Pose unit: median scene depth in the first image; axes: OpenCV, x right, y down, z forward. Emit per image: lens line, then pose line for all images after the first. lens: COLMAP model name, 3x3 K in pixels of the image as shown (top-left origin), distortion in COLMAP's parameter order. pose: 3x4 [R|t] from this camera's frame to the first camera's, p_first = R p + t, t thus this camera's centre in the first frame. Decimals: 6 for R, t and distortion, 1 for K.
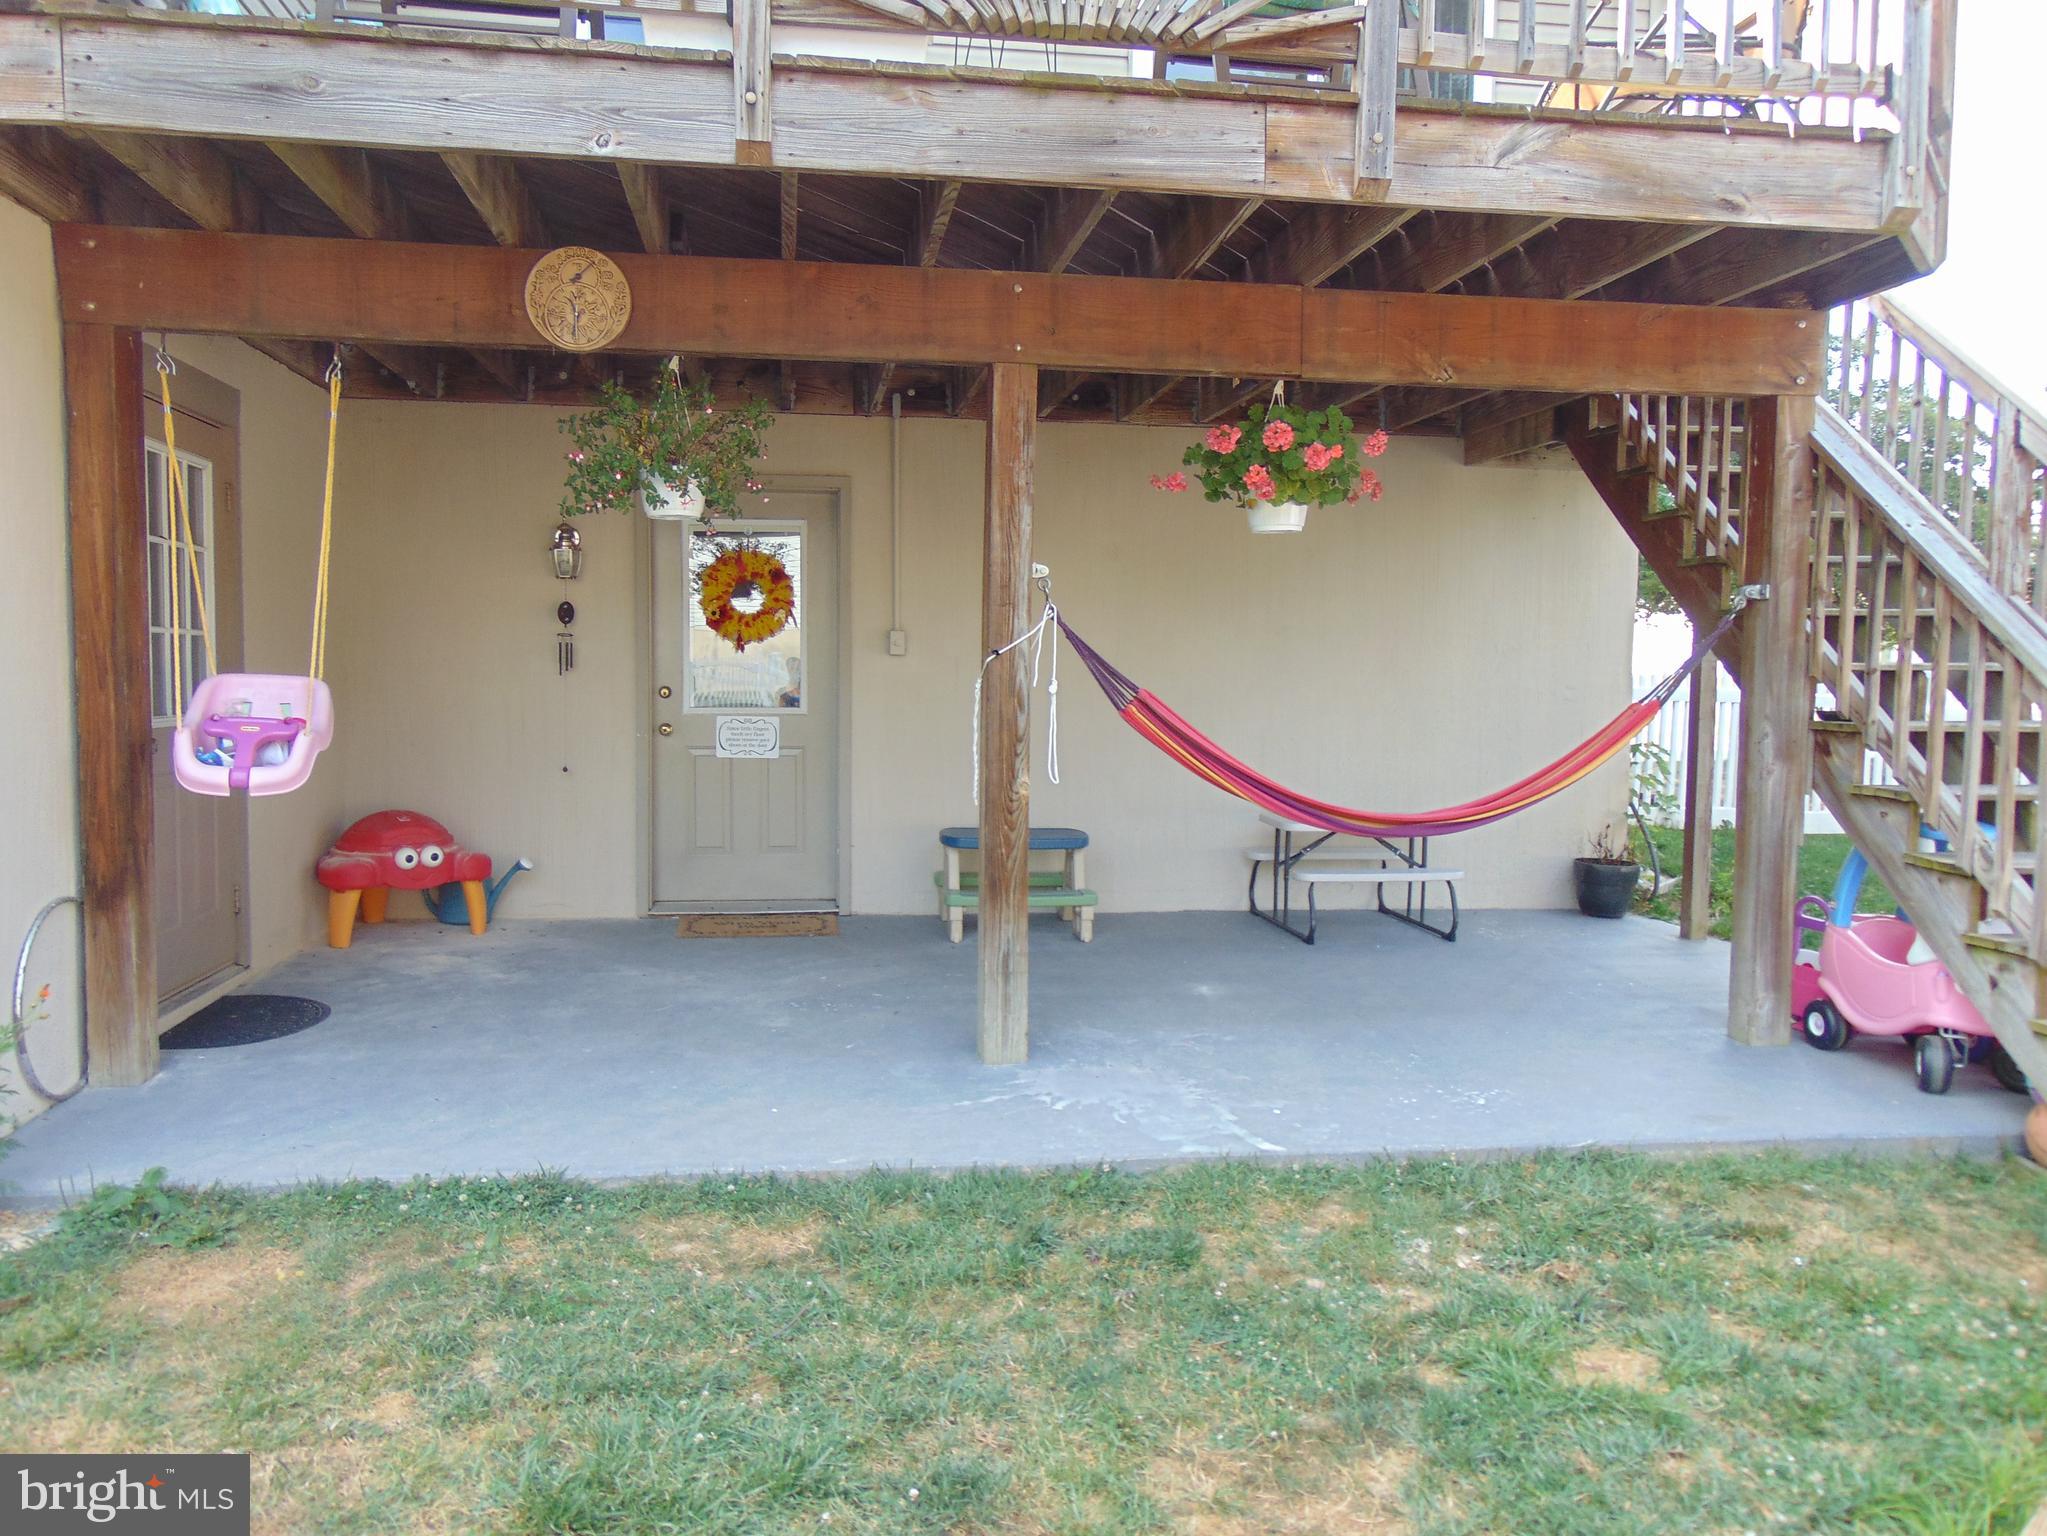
lens RADIAL K [[1548.2, 0, 1029.9], [0, 1548.2, 771.8], [0, 0, 1]] dist [-0.020391, 0.051277]
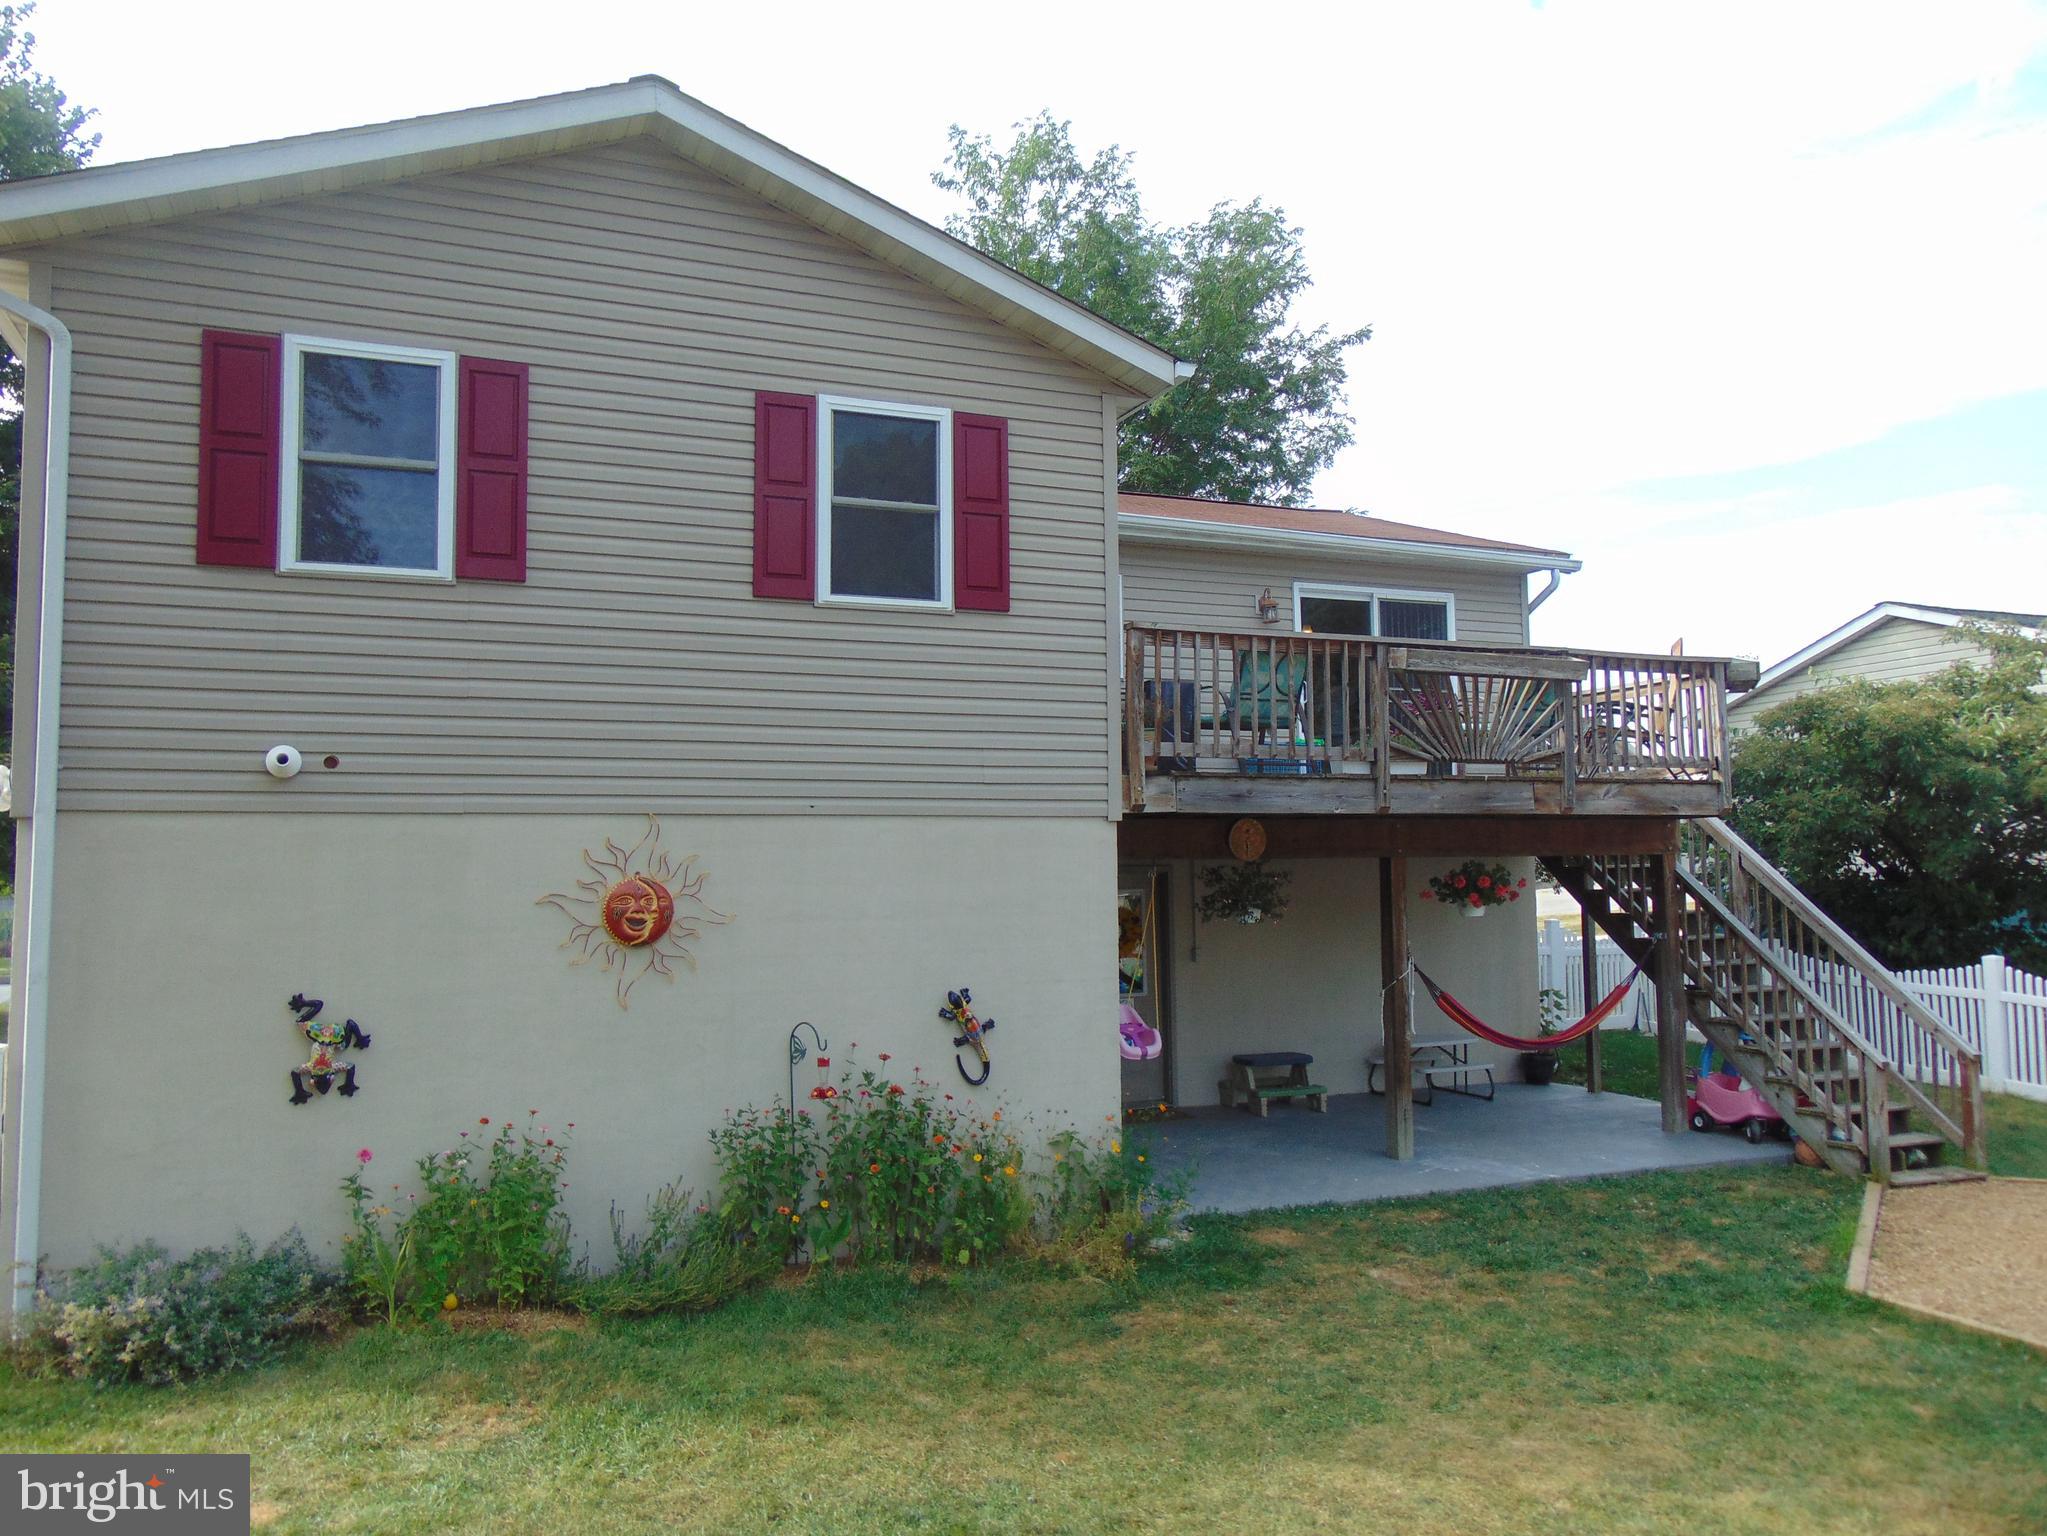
lens RADIAL K [[1548.2, 0, 1018.1], [0, 1548.2, 762.6], [0, 0, 1]] dist [-0.020391, 0.051277]
pose [[0.967878, -0.005512, 0.251359, -1.145990], [0.040591, 0.990070, -0.134588, -0.108050], [-0.248121, 0.140468, 0.958491, -1.132492]]
